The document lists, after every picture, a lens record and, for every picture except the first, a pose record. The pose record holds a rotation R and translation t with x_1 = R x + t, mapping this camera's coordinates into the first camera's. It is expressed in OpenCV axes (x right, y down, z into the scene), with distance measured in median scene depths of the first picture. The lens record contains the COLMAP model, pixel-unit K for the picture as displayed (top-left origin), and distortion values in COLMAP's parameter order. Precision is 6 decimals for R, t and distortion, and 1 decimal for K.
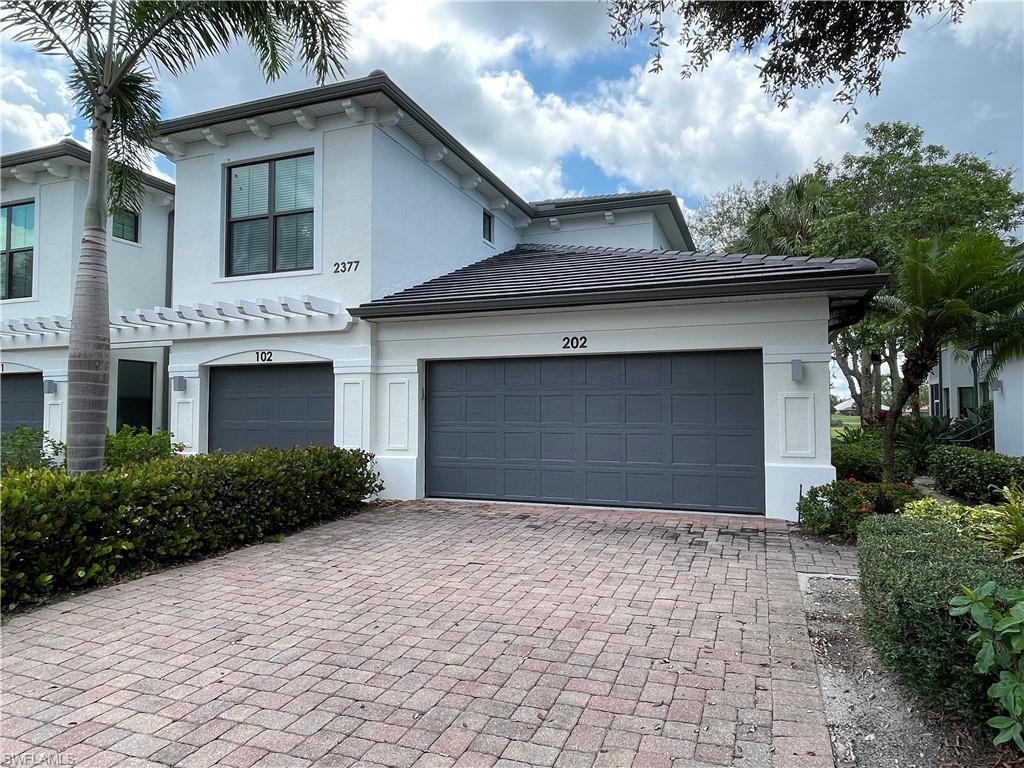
lens RADIAL K [[669.8, 0, 512.0], [0, 669.8, 384.0], [0, 0, 1]] dist [-0.009723, -0.001747]
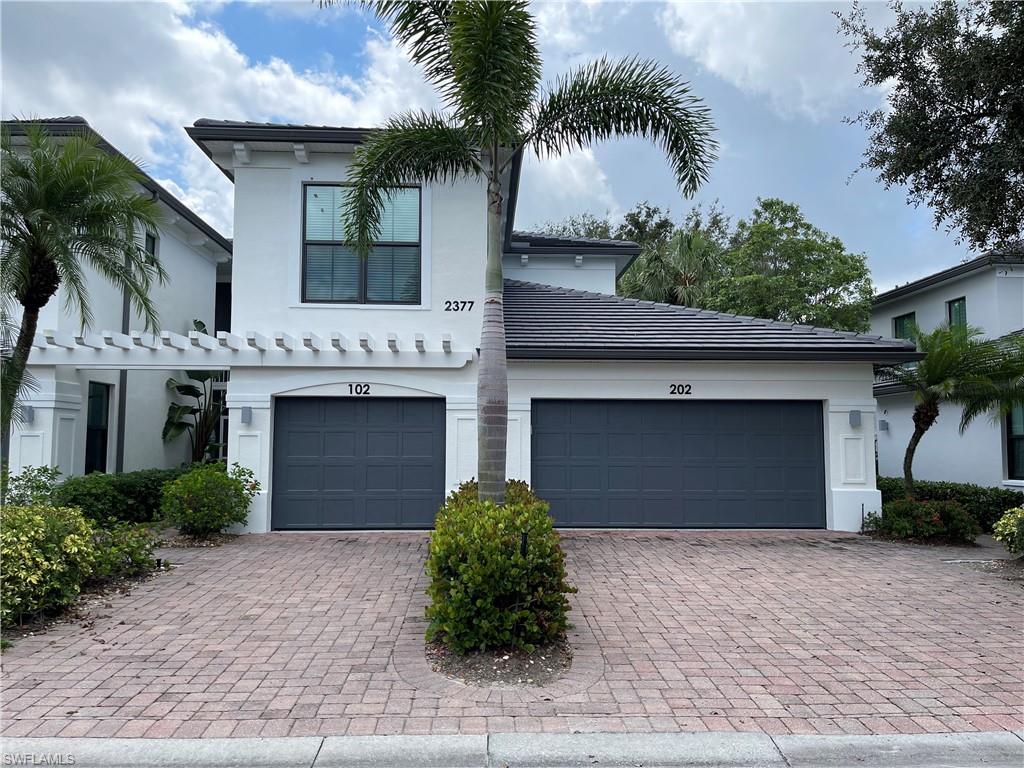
lens RADIAL K [[757.6, 0, 512.0], [0, 757.6, 384.0], [0, 0, 1]] dist [0.048376, 0.000960]
pose [[0.919148, 0.030946, 0.392695, -0.625020], [-0.022575, 0.999409, -0.025916, -0.026098], [-0.393265, 0.014956, 0.919303, -0.105610]]
